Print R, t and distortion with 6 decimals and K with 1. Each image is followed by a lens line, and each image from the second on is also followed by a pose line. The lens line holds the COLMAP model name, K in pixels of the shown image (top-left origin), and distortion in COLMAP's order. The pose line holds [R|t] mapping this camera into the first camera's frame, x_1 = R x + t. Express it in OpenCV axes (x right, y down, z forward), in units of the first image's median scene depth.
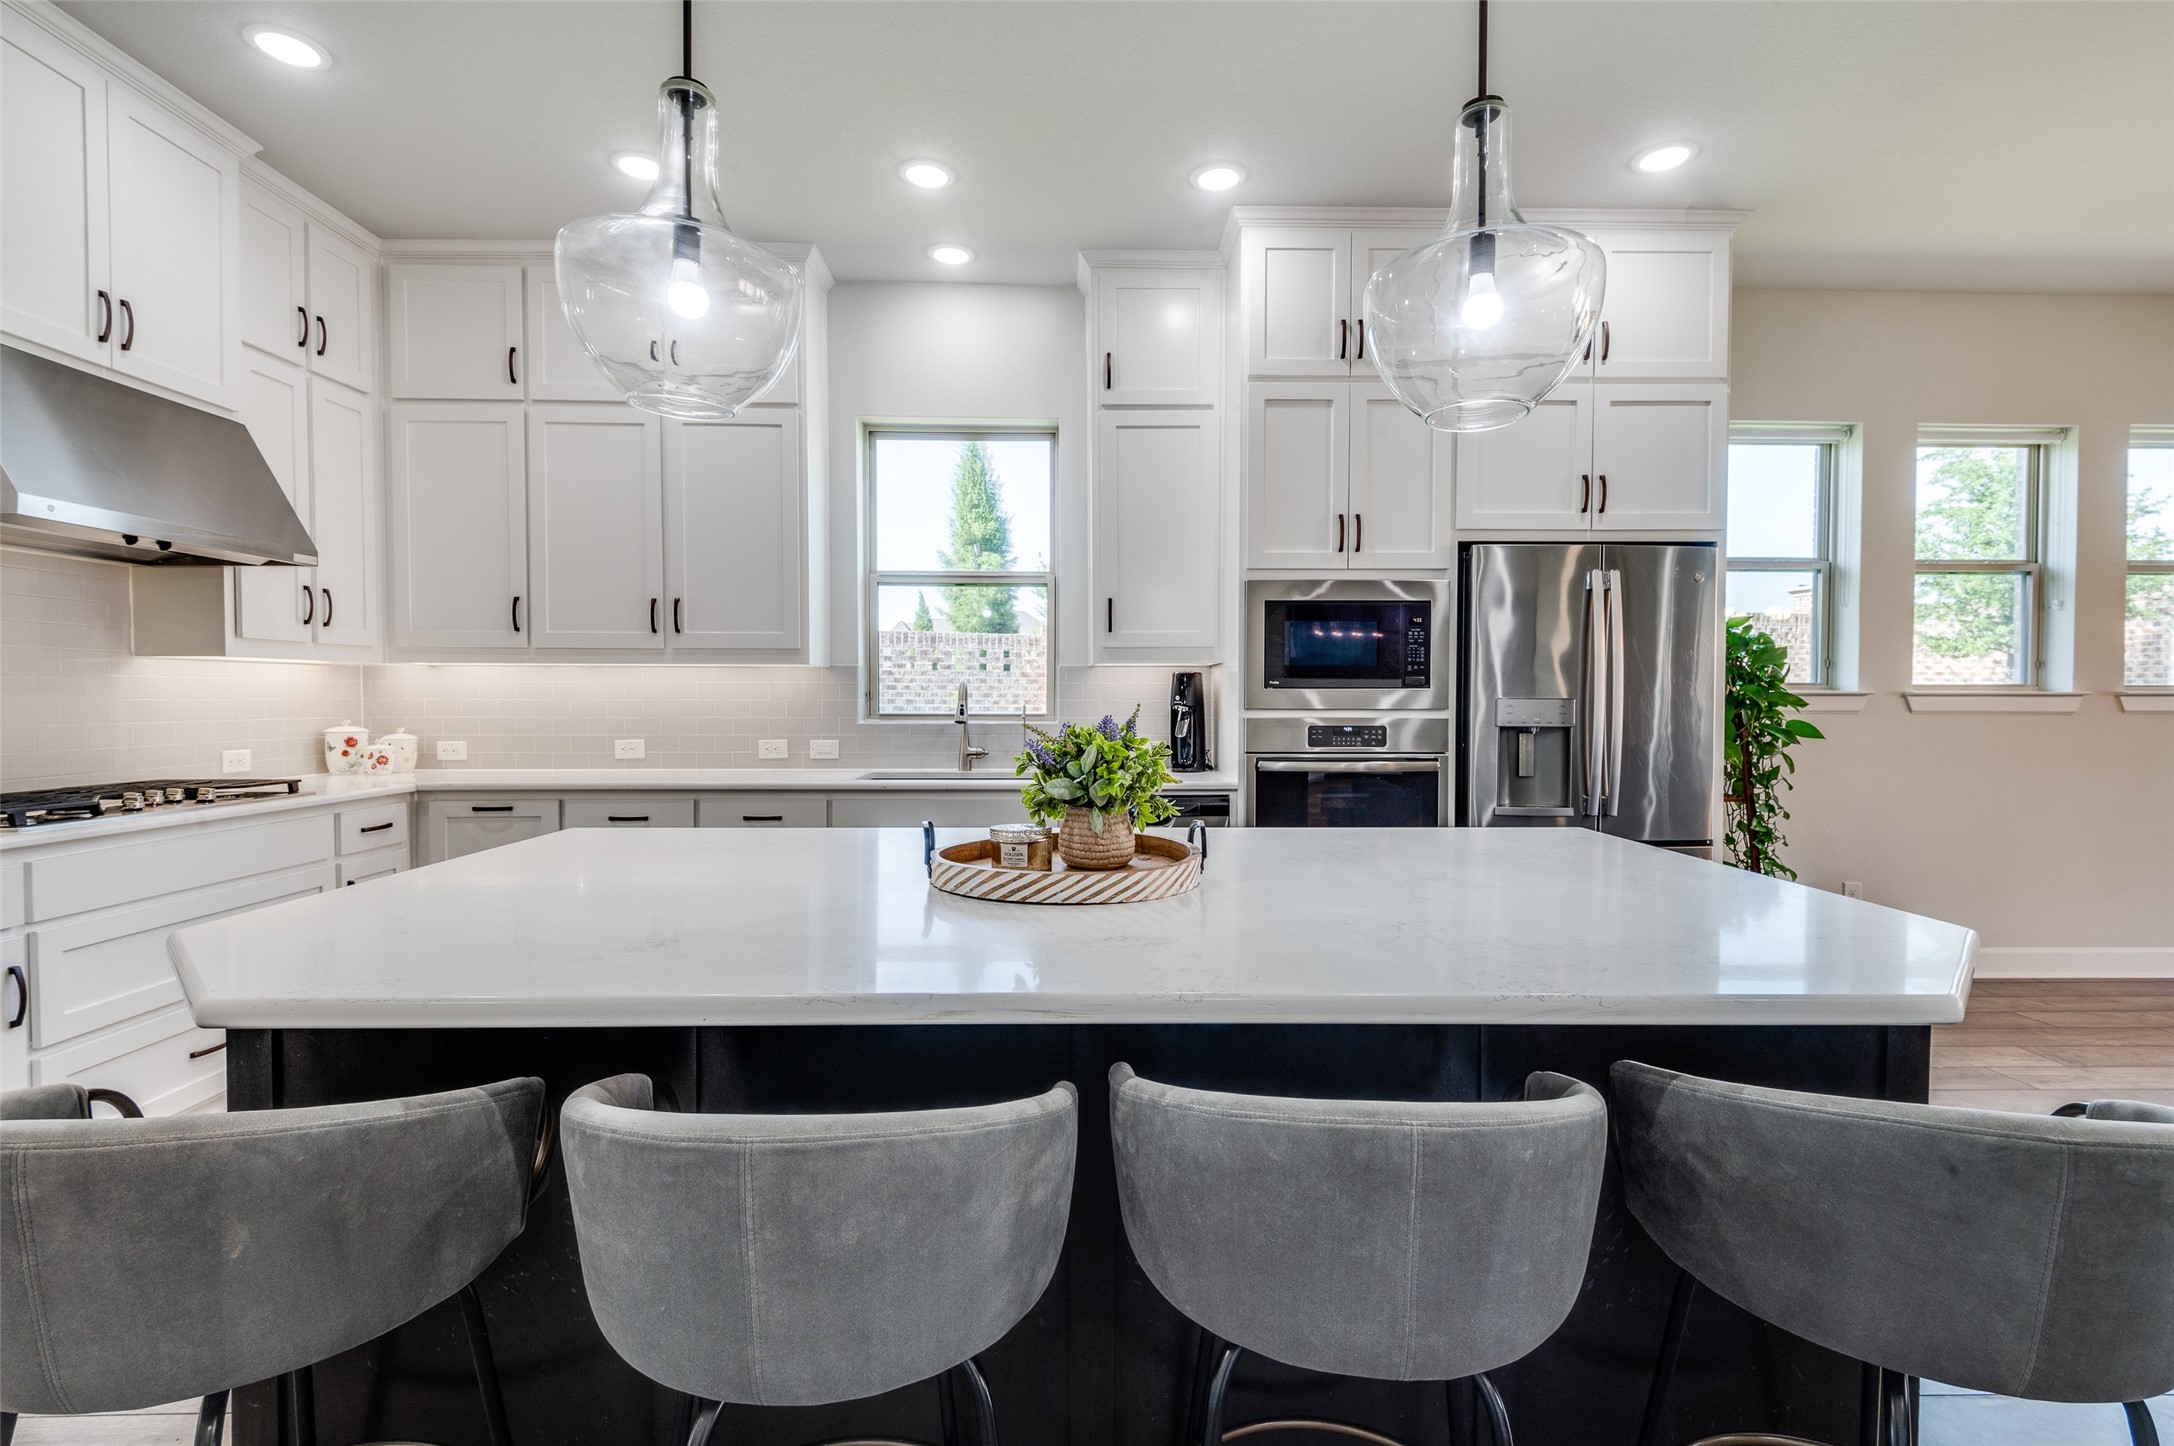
lens RADIAL K [[972.7, 0, 1093.2], [0, 972.7, 718.7], [0, 0, 1]] dist [0.024952, -0.014865]
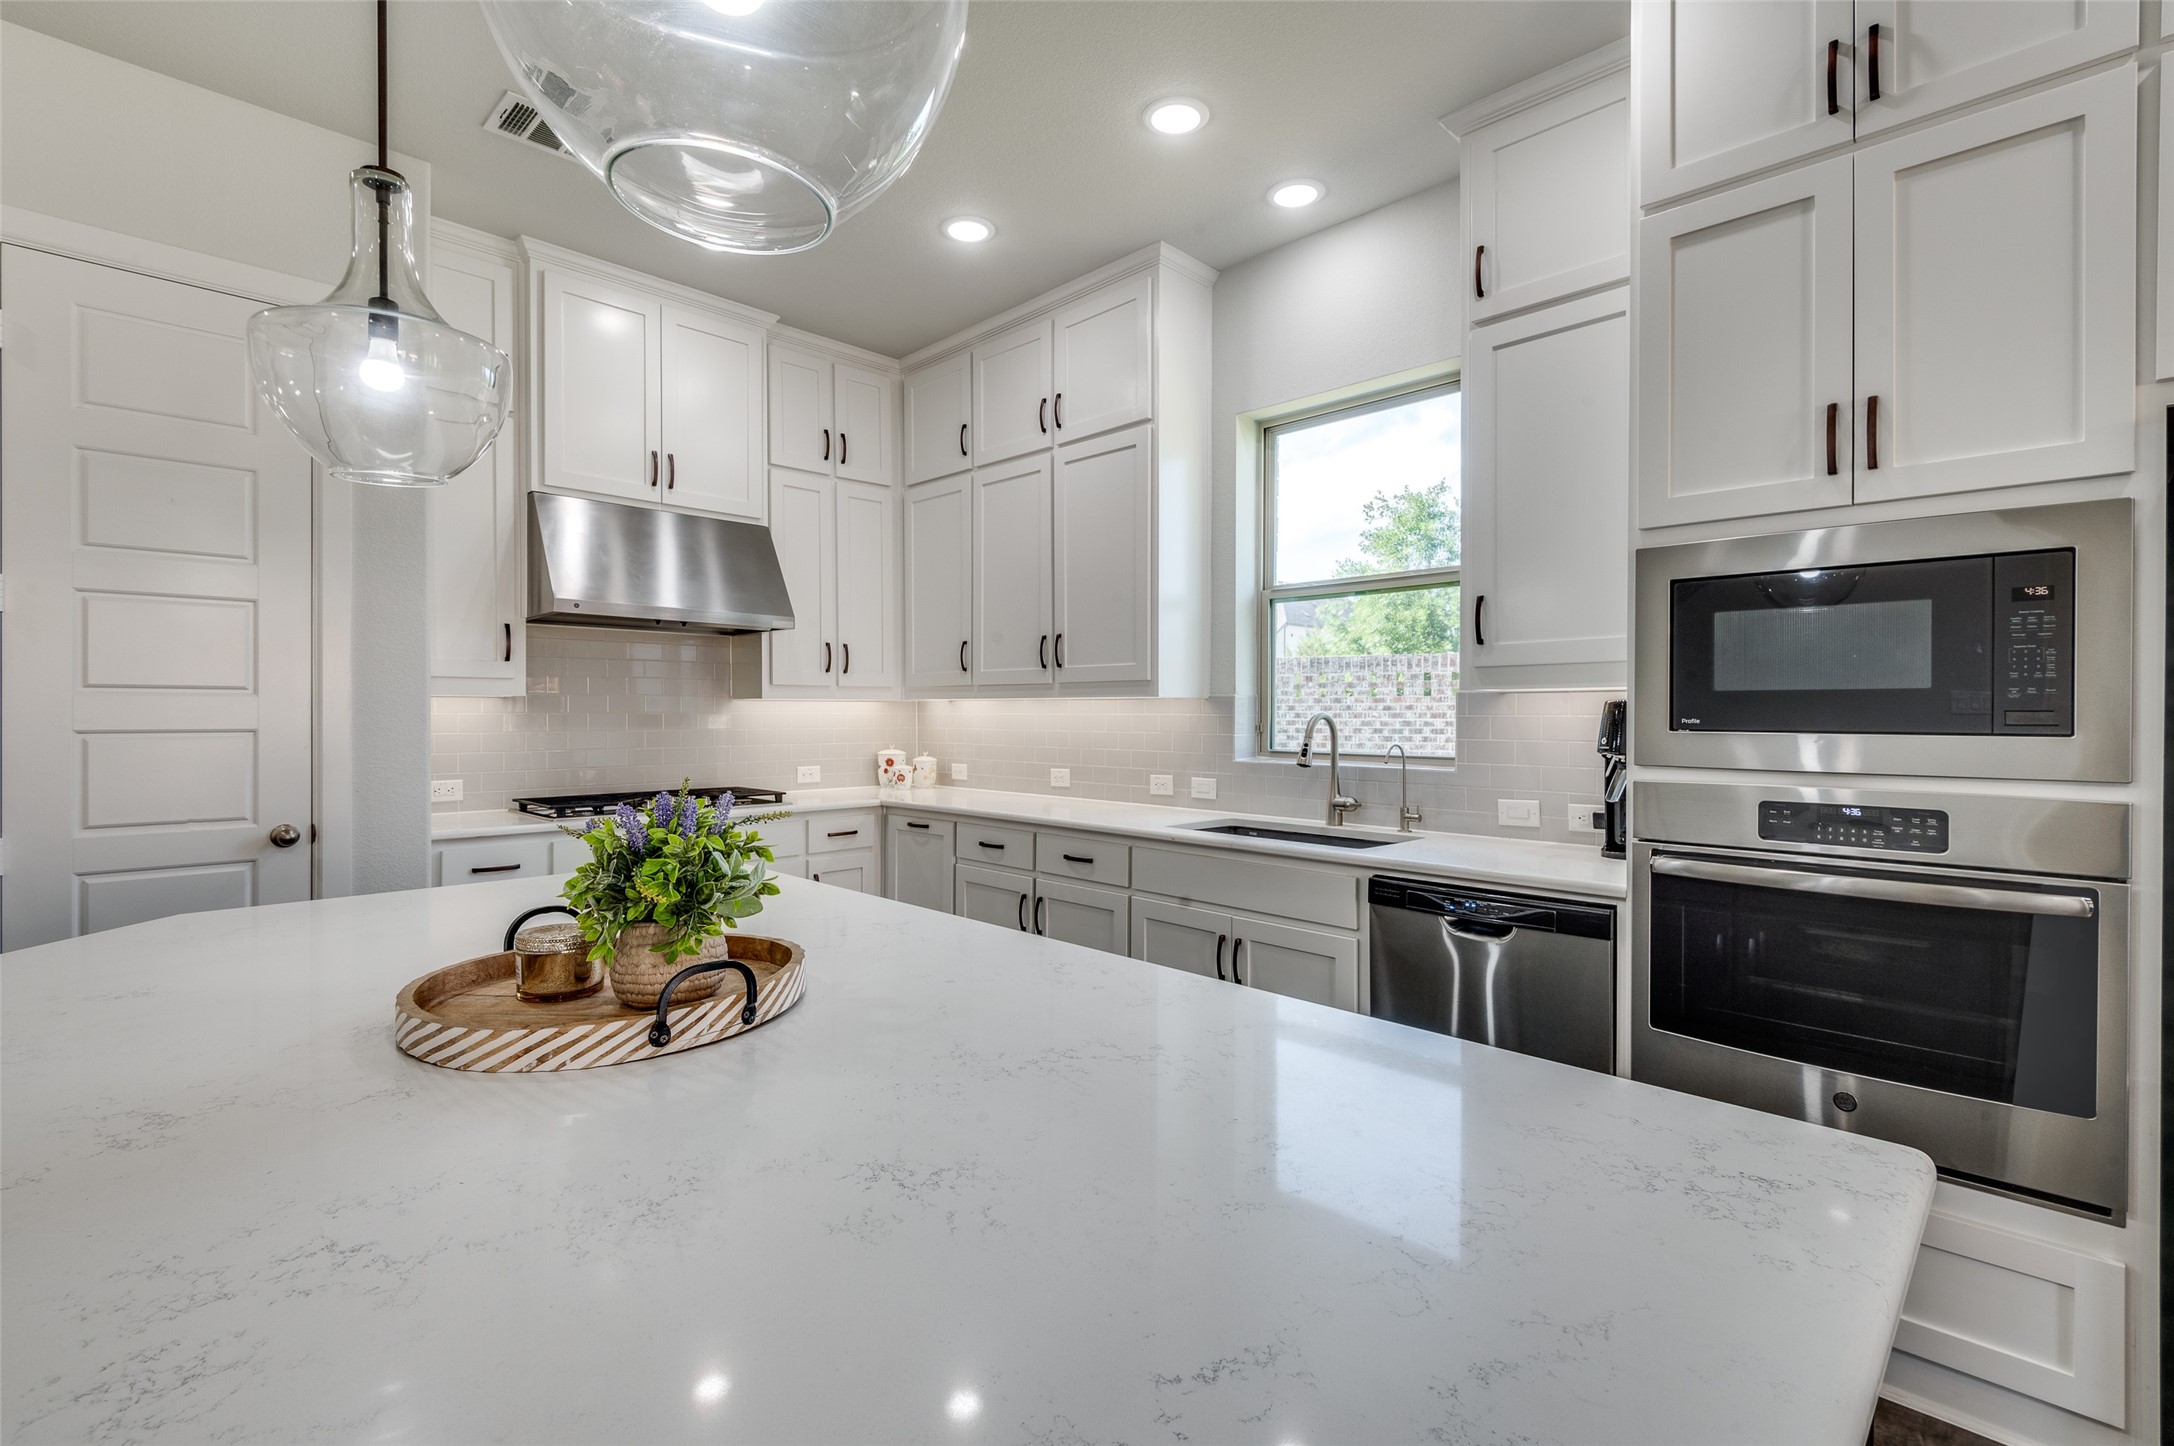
lens RADIAL K [[972.7, 0, 1091.4], [0, 972.7, 719.6], [0, 0, 1]] dist [0.024952, -0.014865]
pose [[0.695053, 0.005479, -0.718937, 0.339843], [-0.017063, 0.999815, -0.008876, -0.025560], [0.718756, 0.018437, 0.695018, 0.325246]]
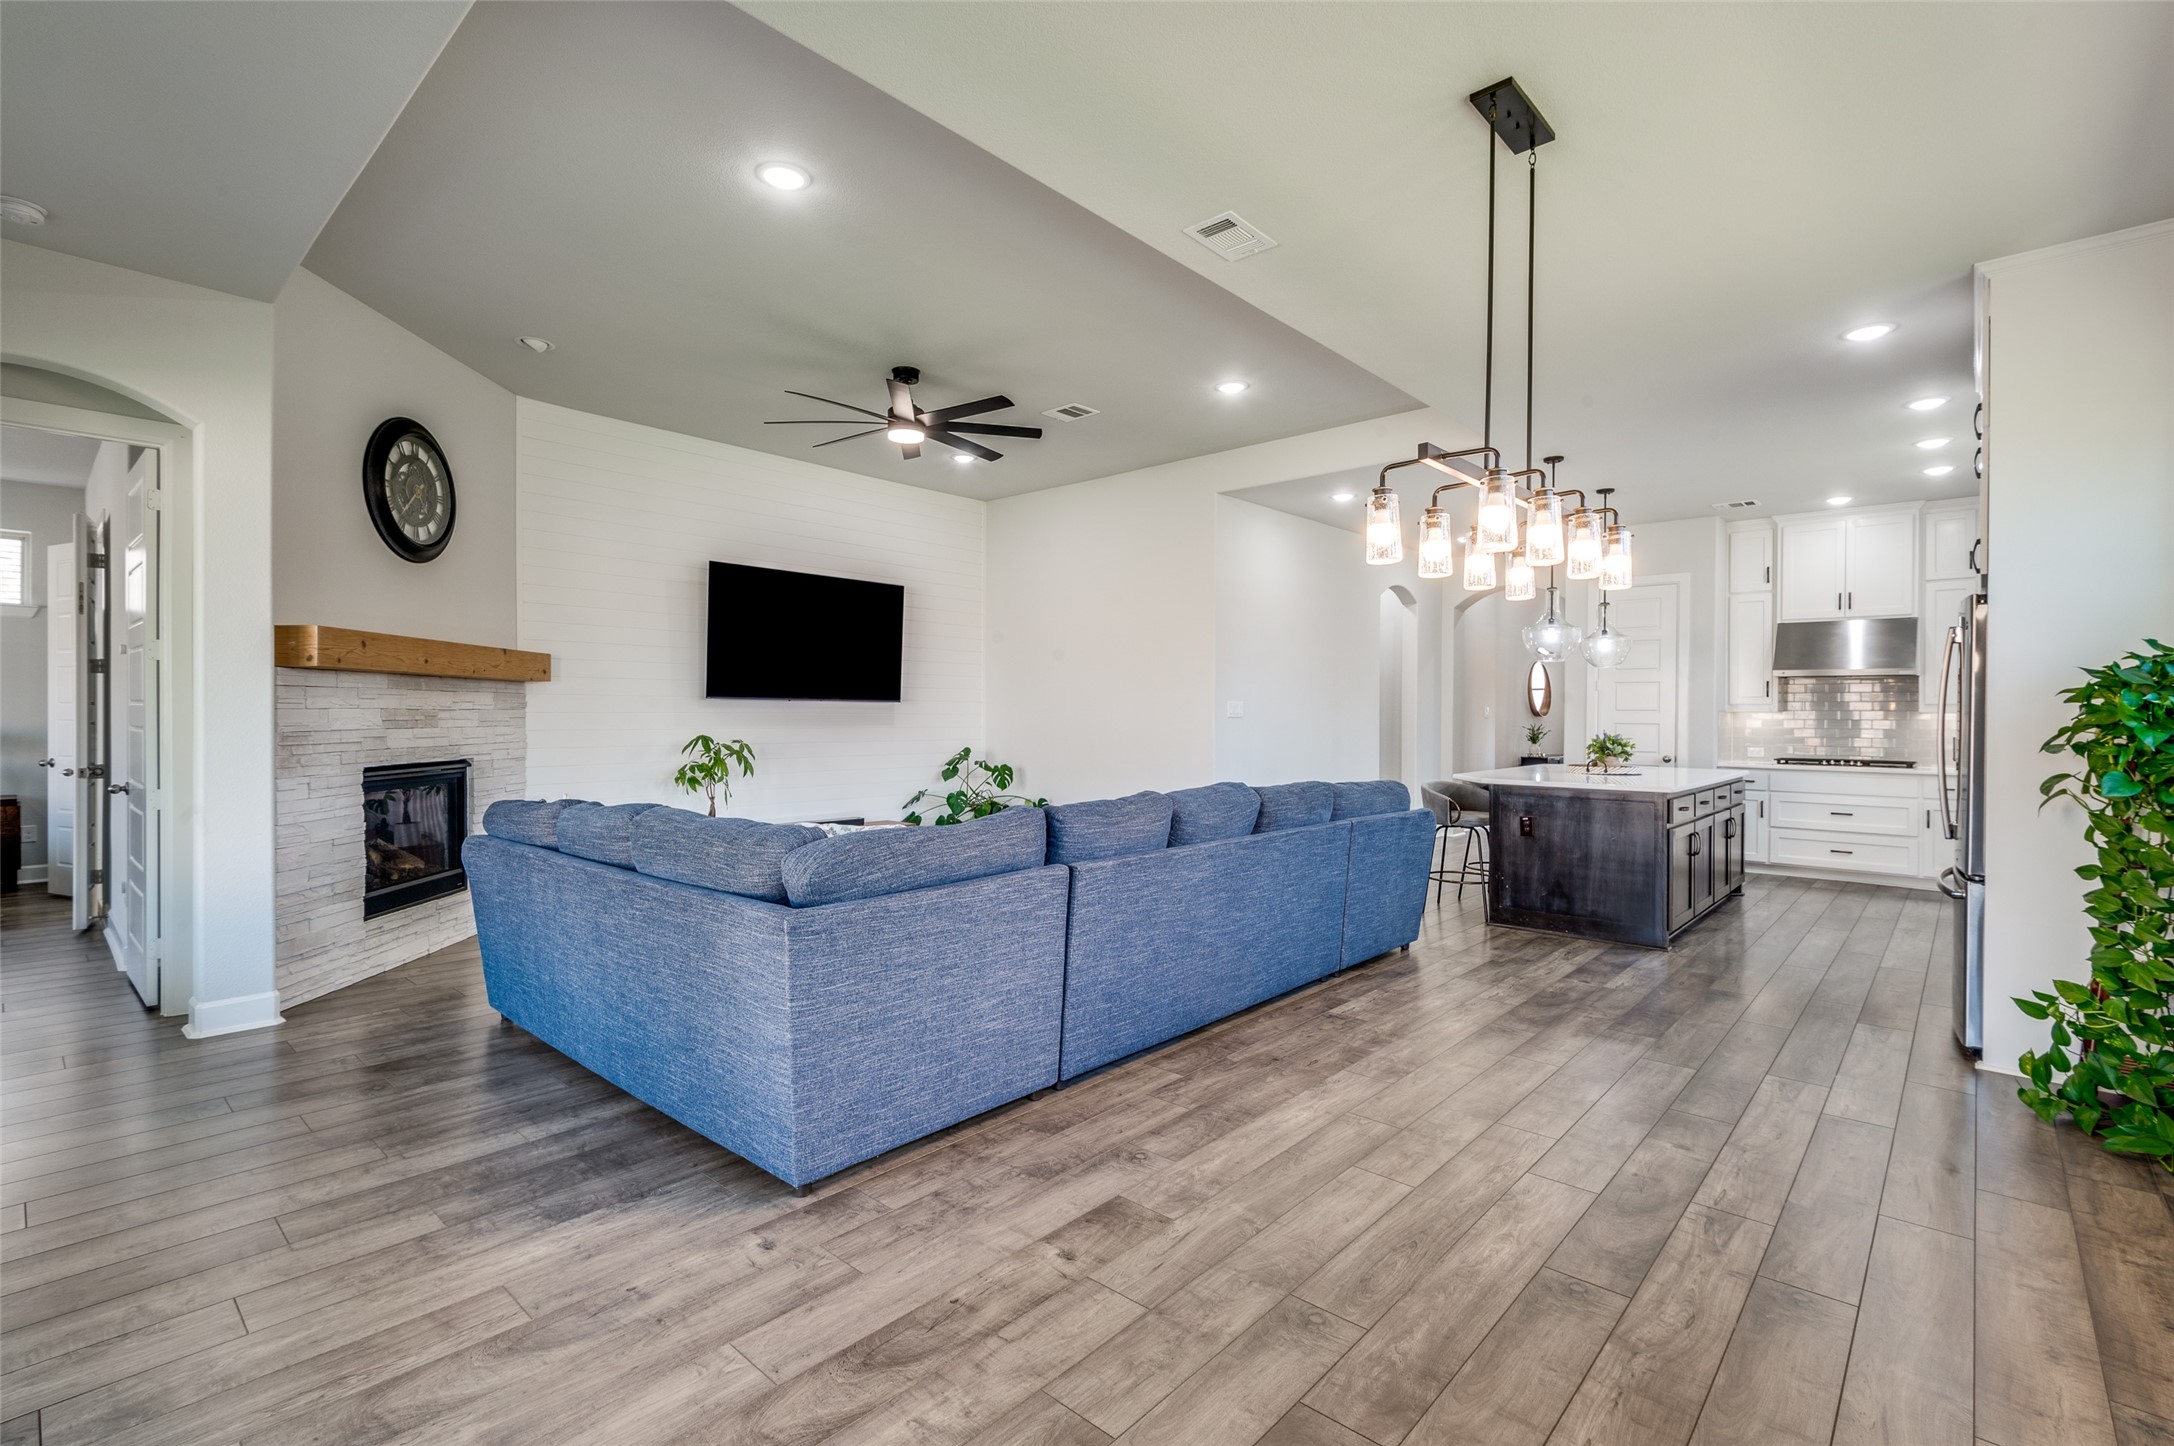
lens RADIAL K [[972.7, 0, 1089.0], [0, 972.7, 719.4], [0, 0, 1]] dist [0.024952, -0.014865]
pose [[-0.687076, -0.001579, -0.726584, 1.932495], [-0.023344, 0.999529, 0.019903, -0.037621], [0.726210, 0.030636, -0.686790, 0.986282]]
